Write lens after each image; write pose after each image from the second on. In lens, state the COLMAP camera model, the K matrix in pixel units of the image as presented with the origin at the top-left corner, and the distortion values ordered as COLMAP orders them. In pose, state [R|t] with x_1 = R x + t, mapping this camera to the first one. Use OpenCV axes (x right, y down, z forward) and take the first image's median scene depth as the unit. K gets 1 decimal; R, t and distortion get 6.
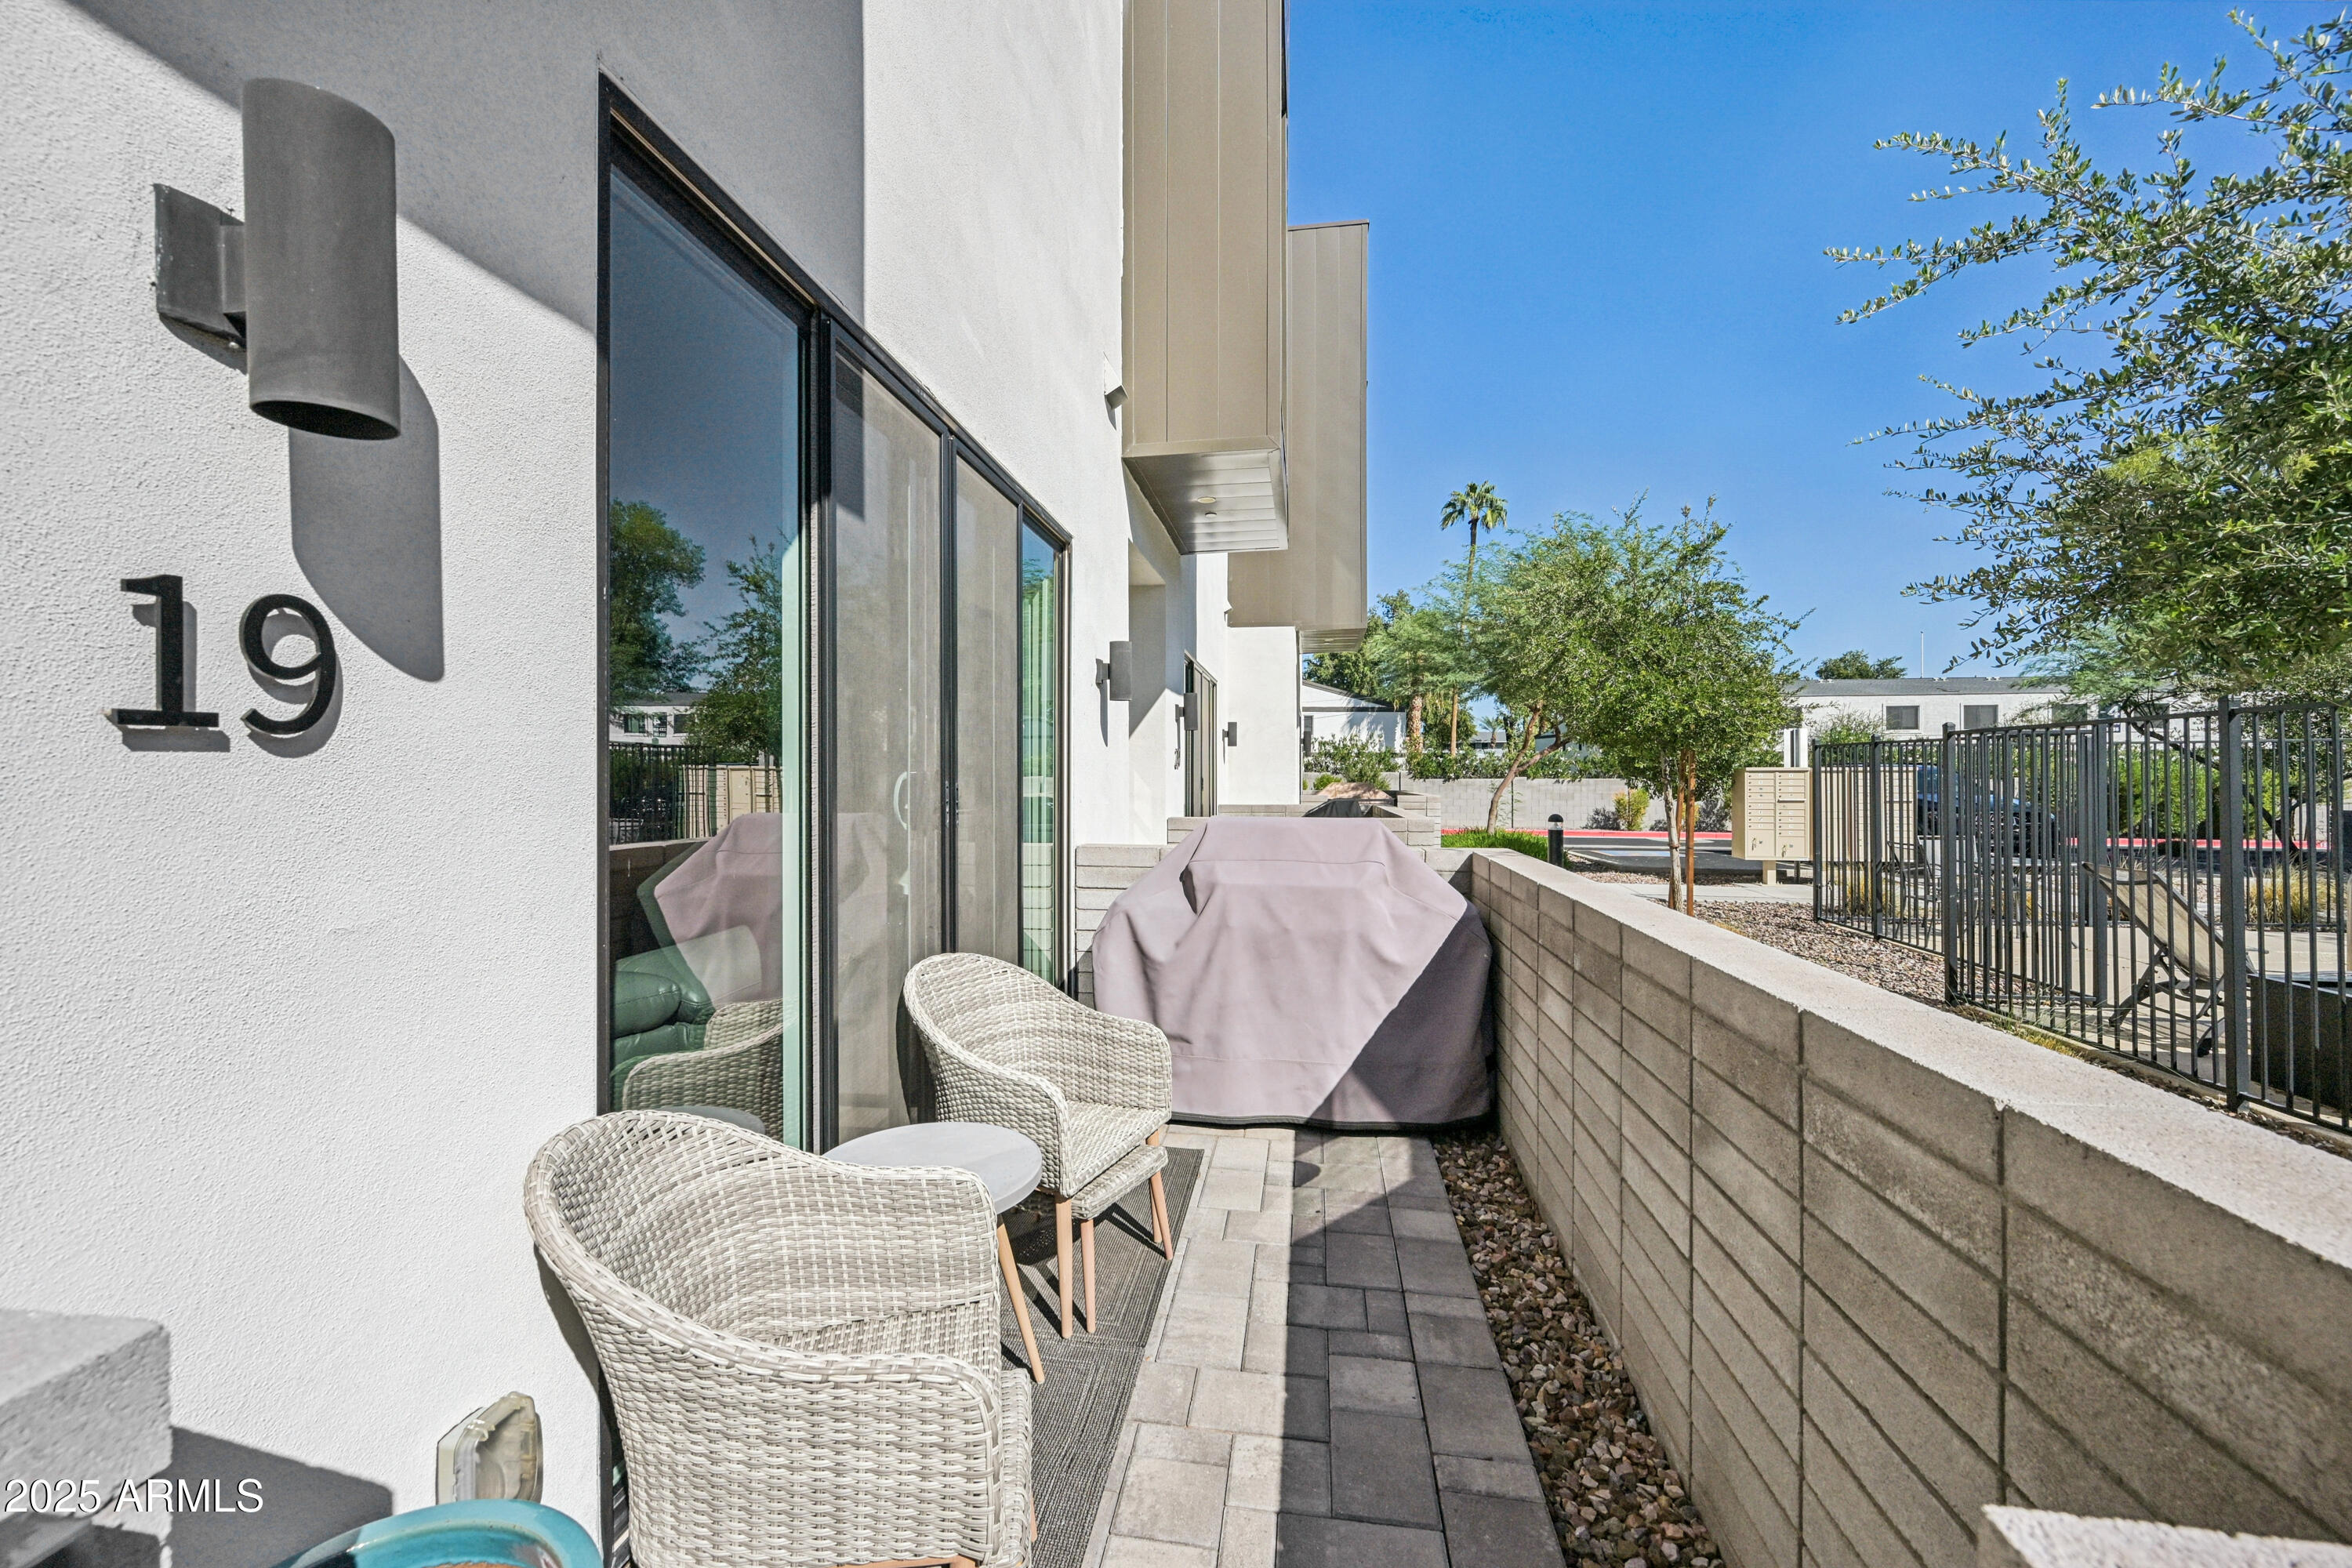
lens RADIAL K [[927.8, 0, 1171.3], [0, 927.8, 773.0], [0, 0, 1]] dist [-0.000877, 0.000291]
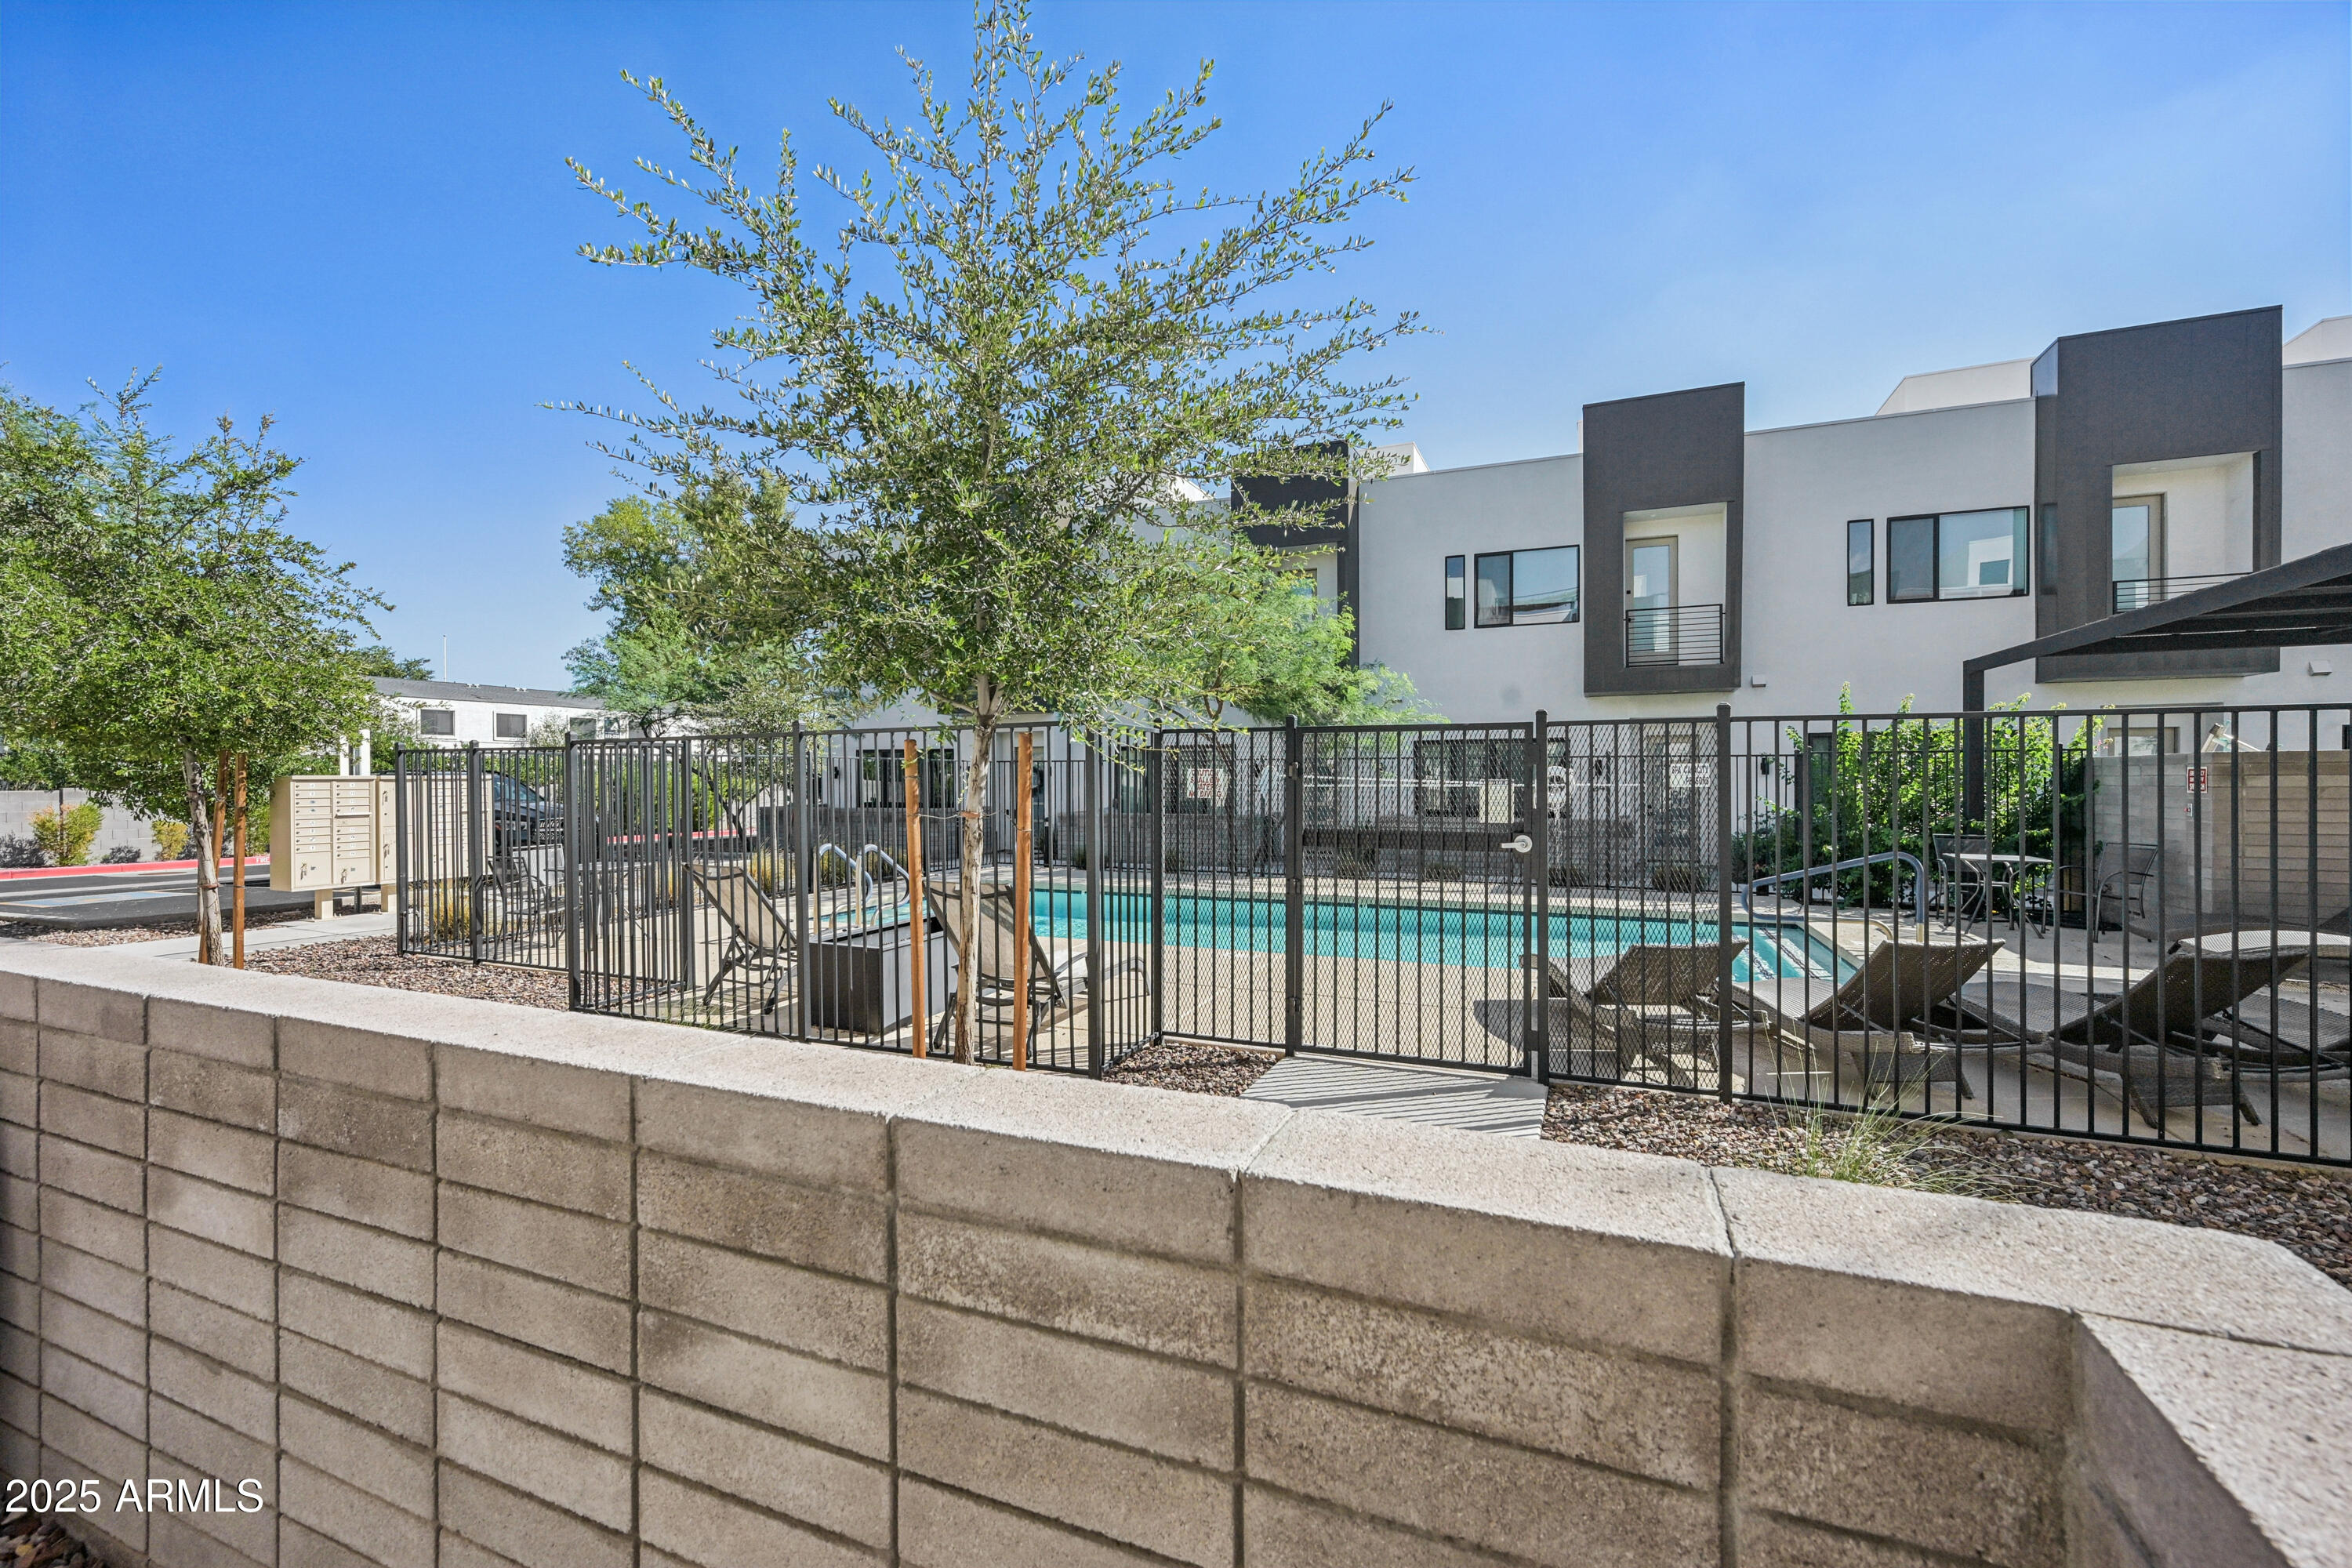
lens RADIAL K [[981.6, 0, 1174.8], [0, 981.6, 781.5], [0, 0, 1]] dist [-0.000008, -0.000027]
pose [[0.252439, -0.004512, 0.967602, -0.006335], [0.002734, 0.999988, 0.003950, -0.004574], [-0.967609, 0.001649, 0.252448, 0.149342]]
